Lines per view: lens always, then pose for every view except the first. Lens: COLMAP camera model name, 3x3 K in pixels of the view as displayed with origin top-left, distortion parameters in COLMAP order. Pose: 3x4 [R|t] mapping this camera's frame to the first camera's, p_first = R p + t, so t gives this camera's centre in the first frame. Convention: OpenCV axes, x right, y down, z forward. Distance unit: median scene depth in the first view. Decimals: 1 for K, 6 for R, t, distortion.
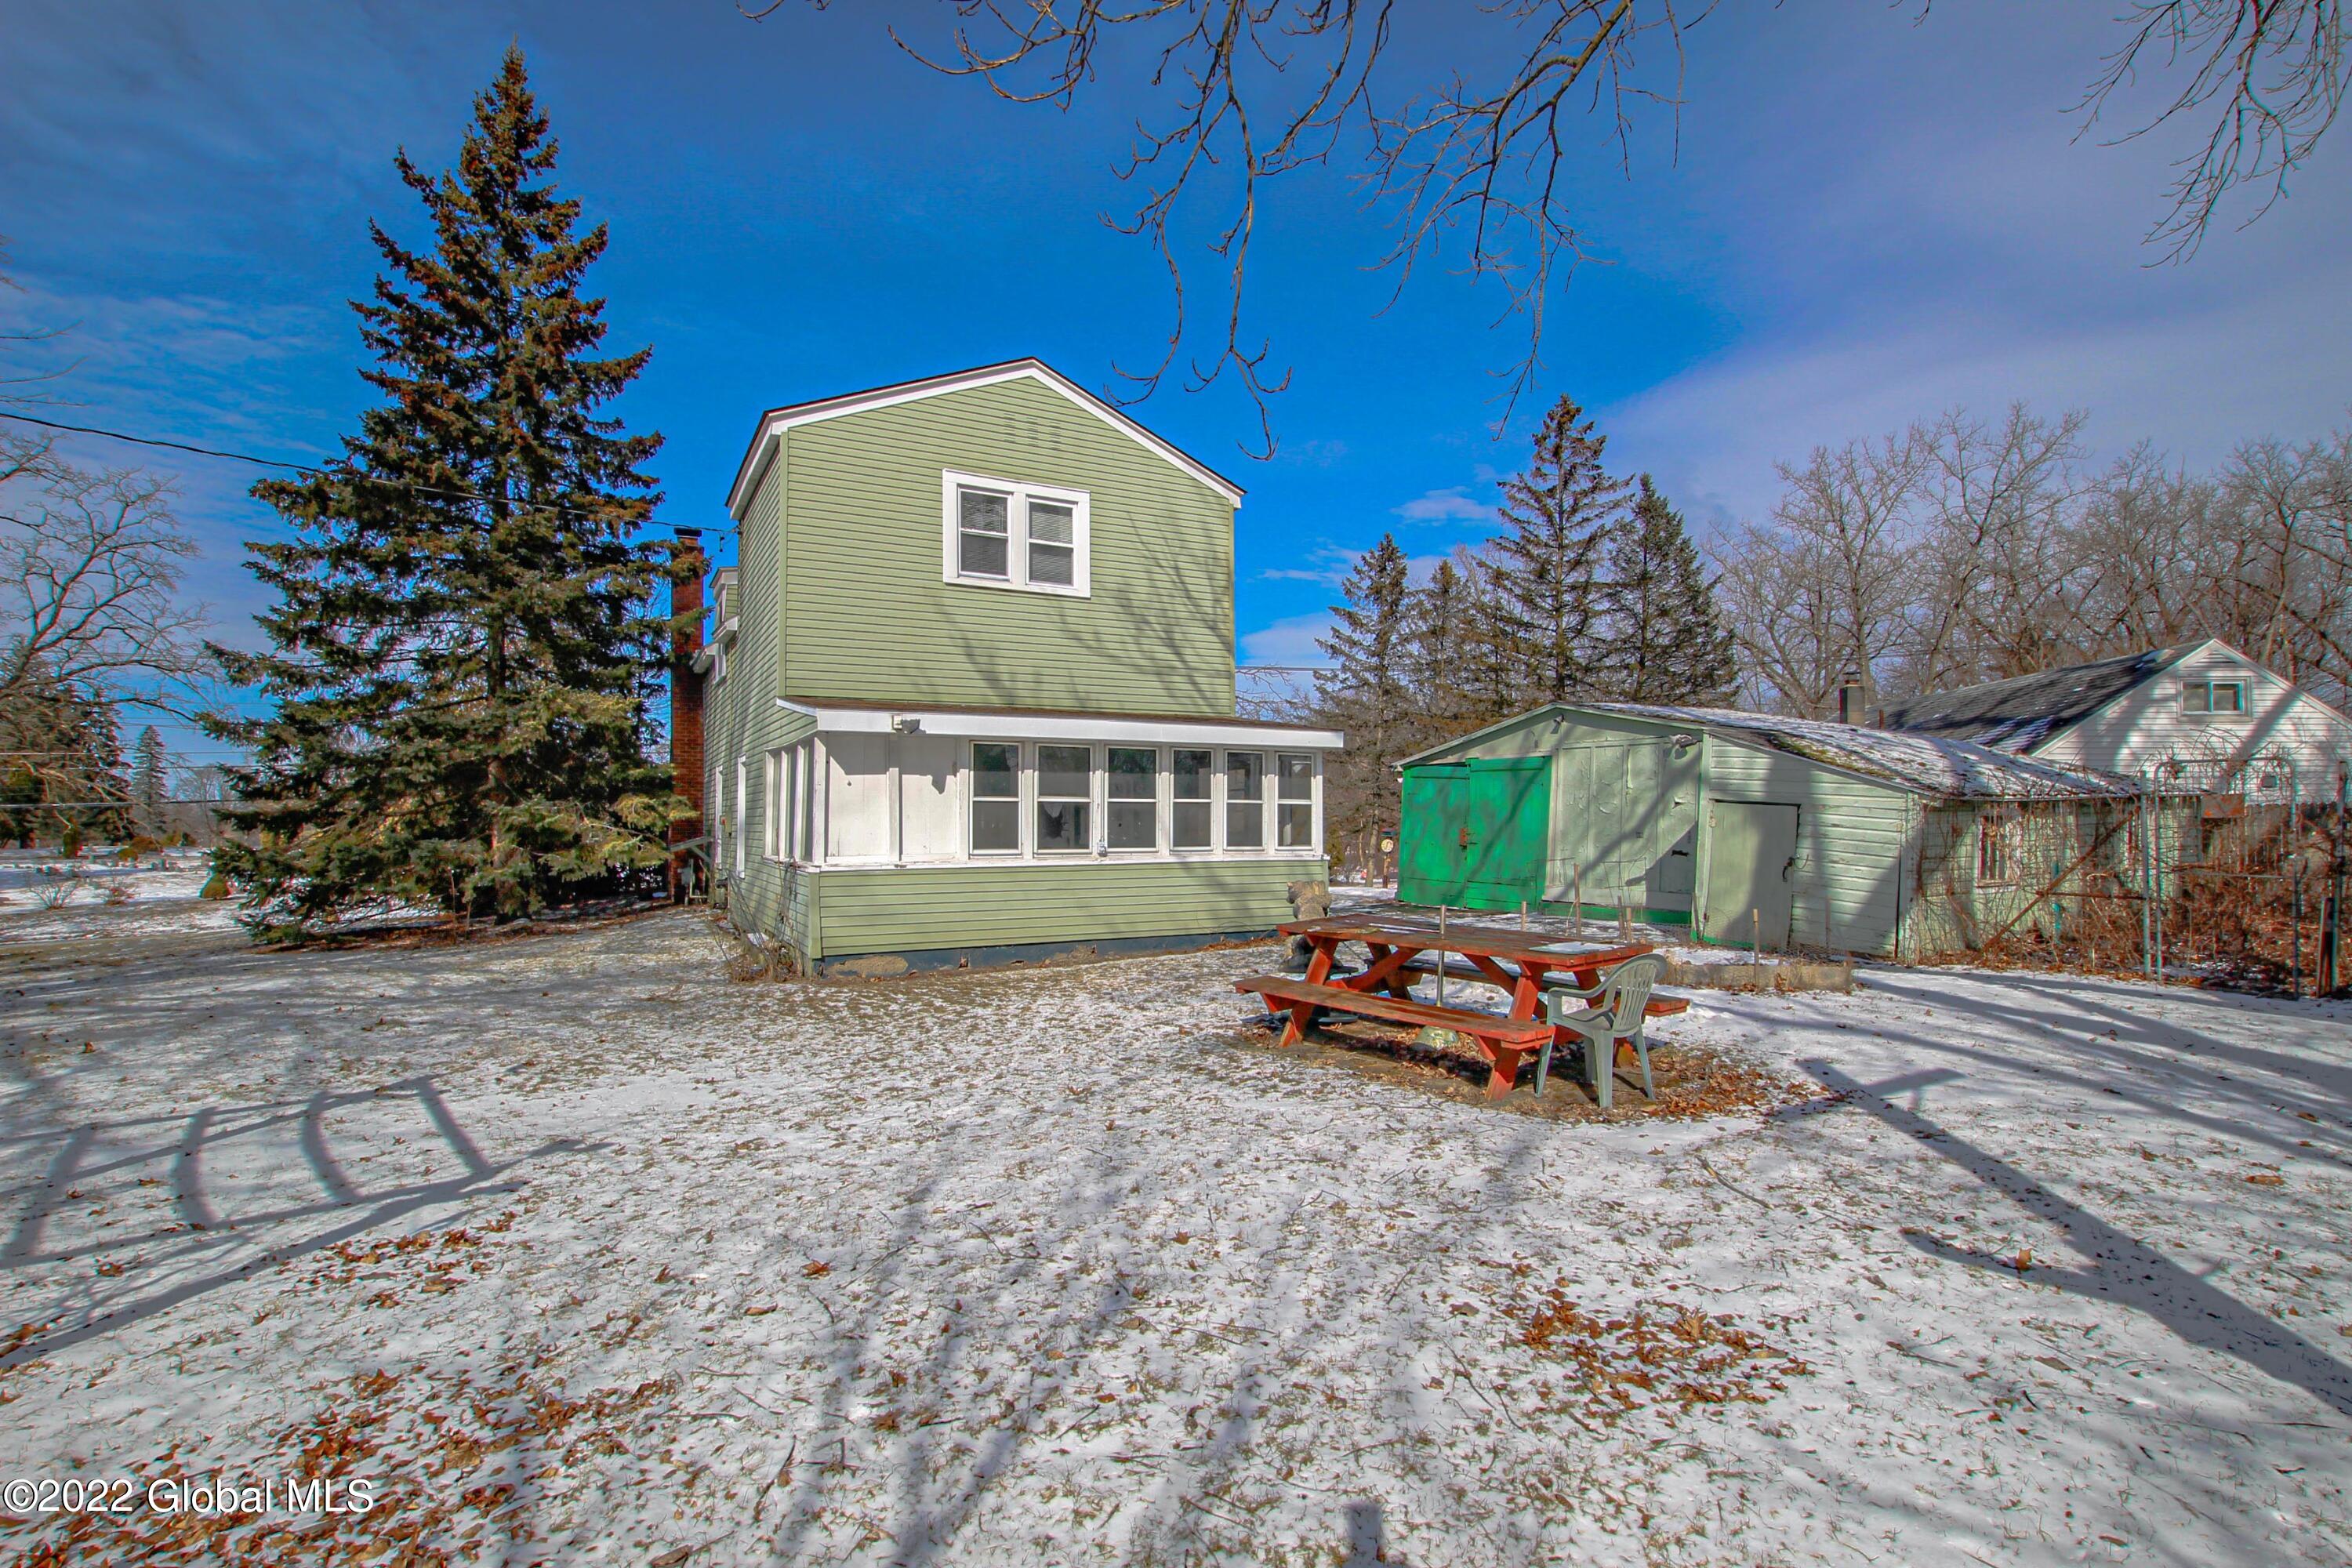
lens RADIAL K [[1098.7, 0, 1173.8], [0, 1098.7, 807.3], [0, 0, 1]] dist [-0.037687, 0.005782]
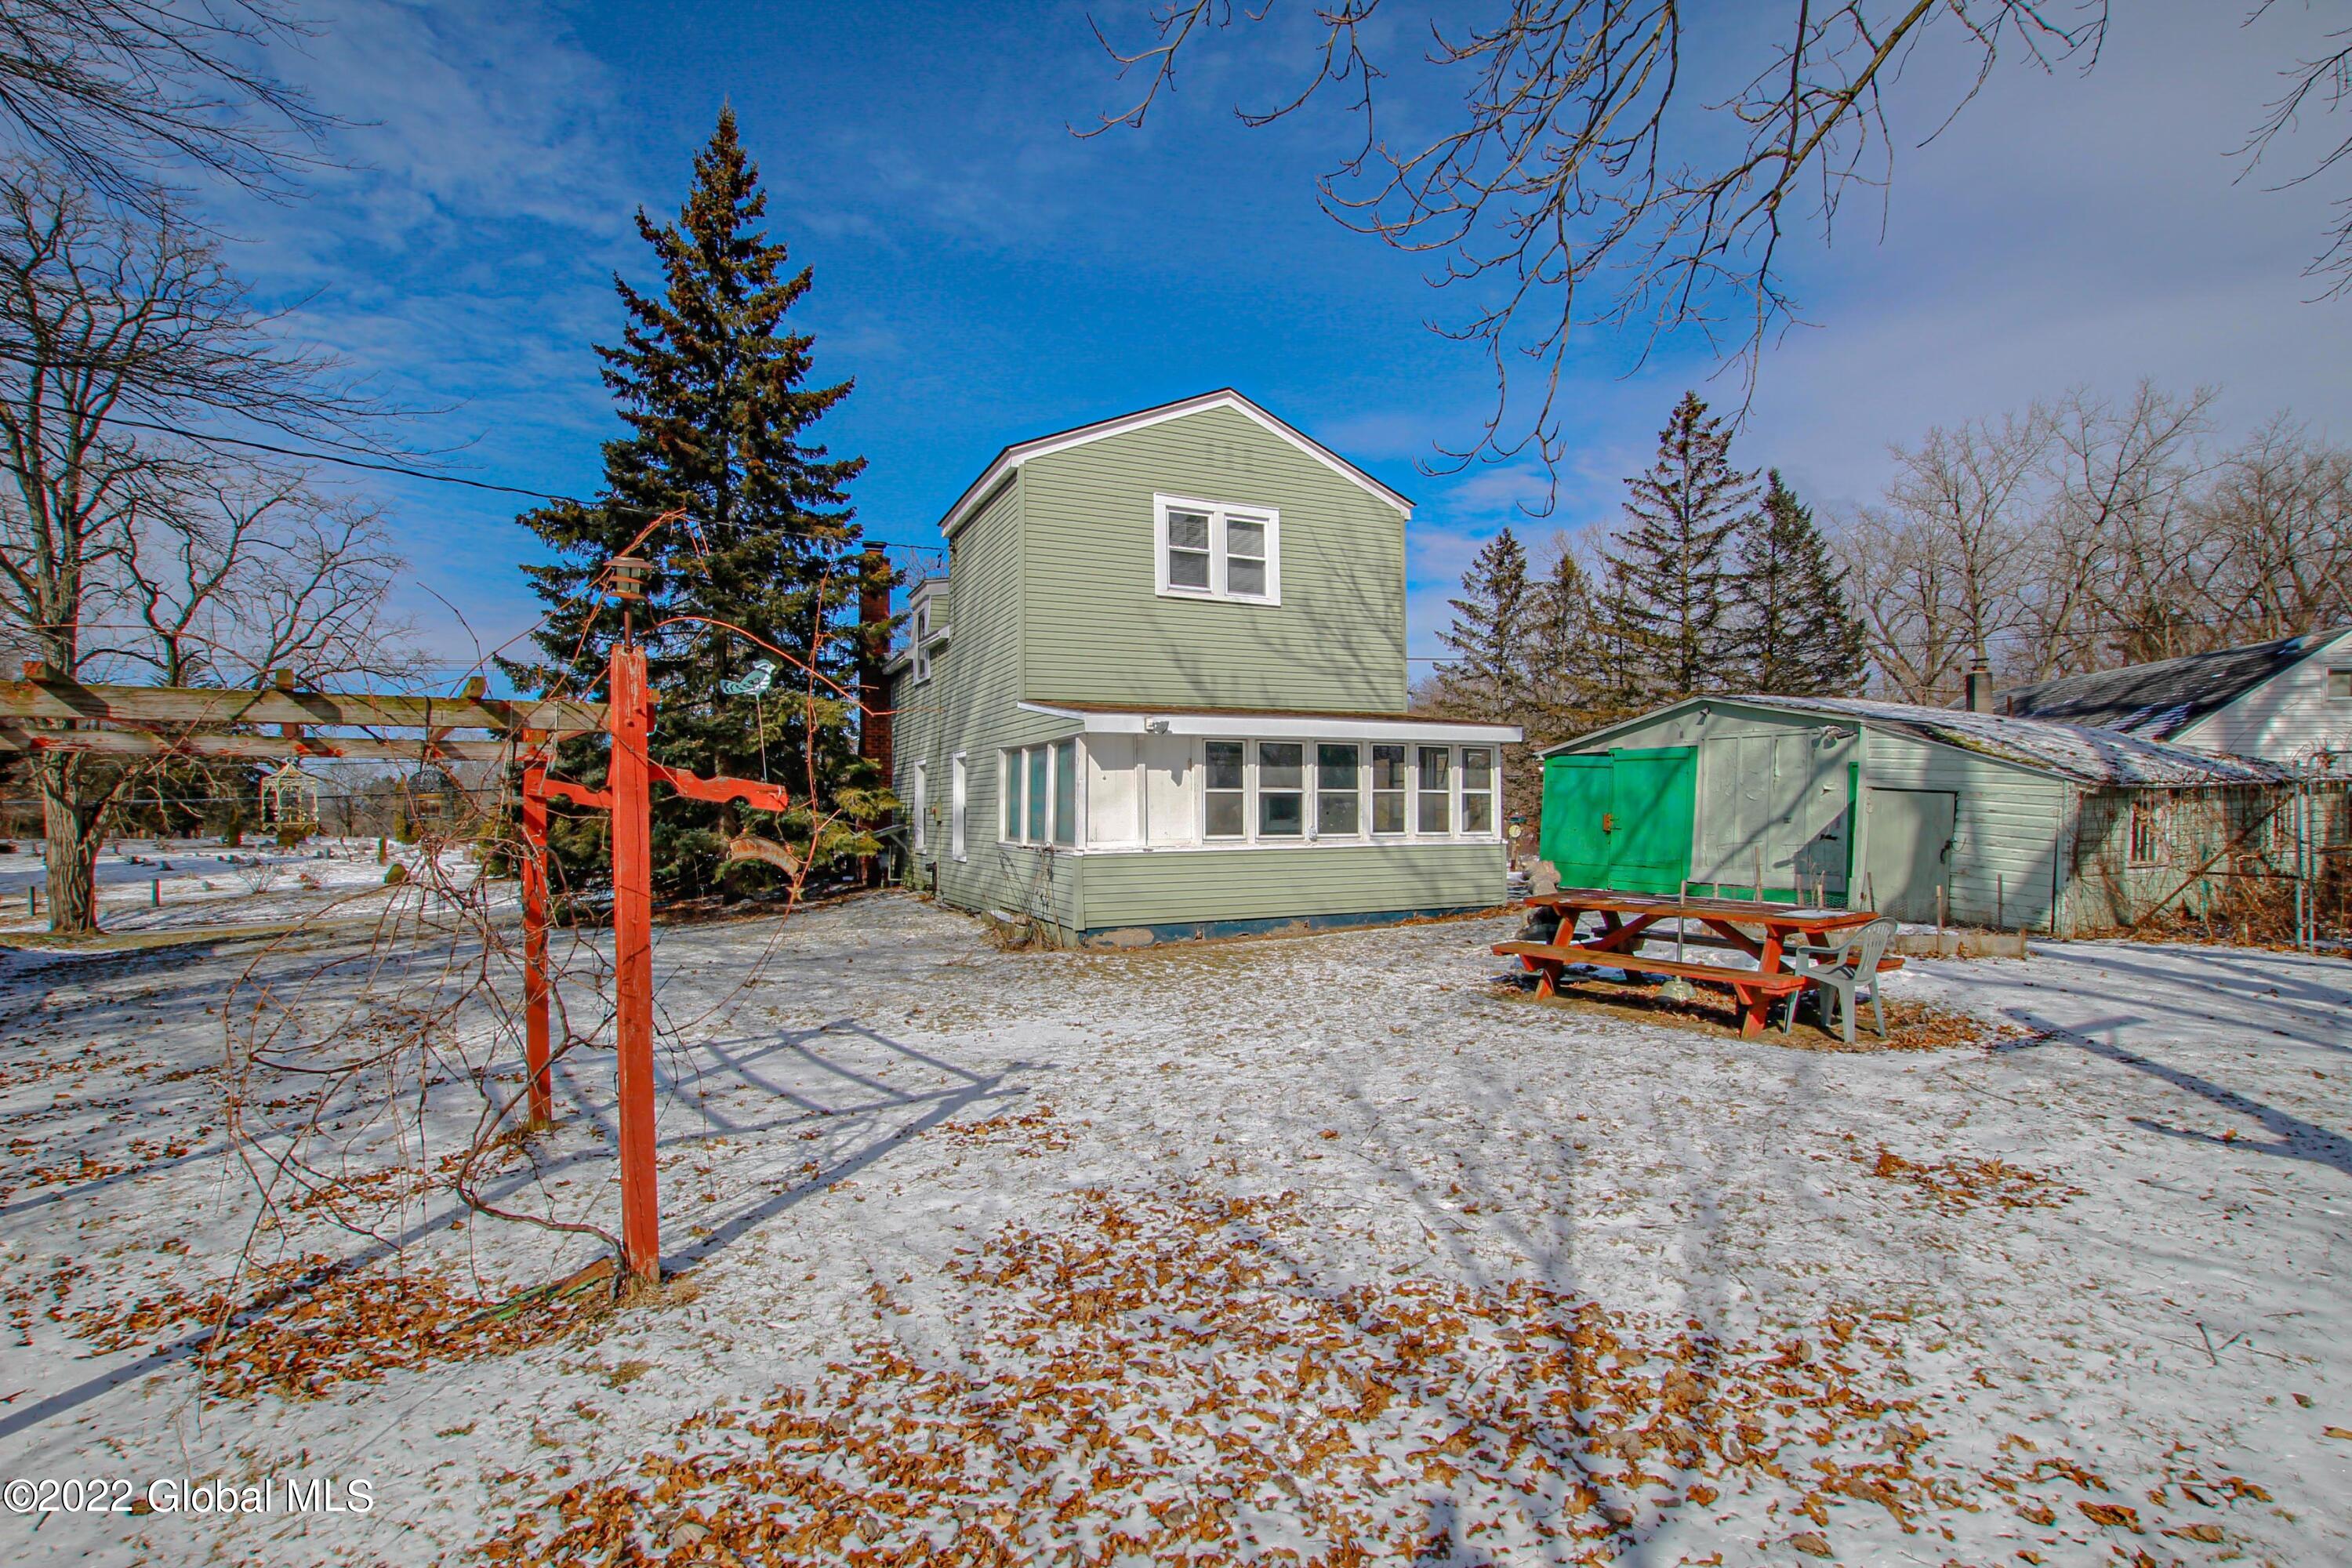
lens RADIAL K [[1098.7, 0, 1173.8], [0, 1098.7, 807.3], [0, 0, 1]] dist [-0.037687, 0.005782]
pose [[0.997811, -0.003990, -0.066006, -0.128135], [0.004790, 0.999917, 0.011959, -0.003682], [0.065953, -0.012249, 0.997748, -0.120636]]
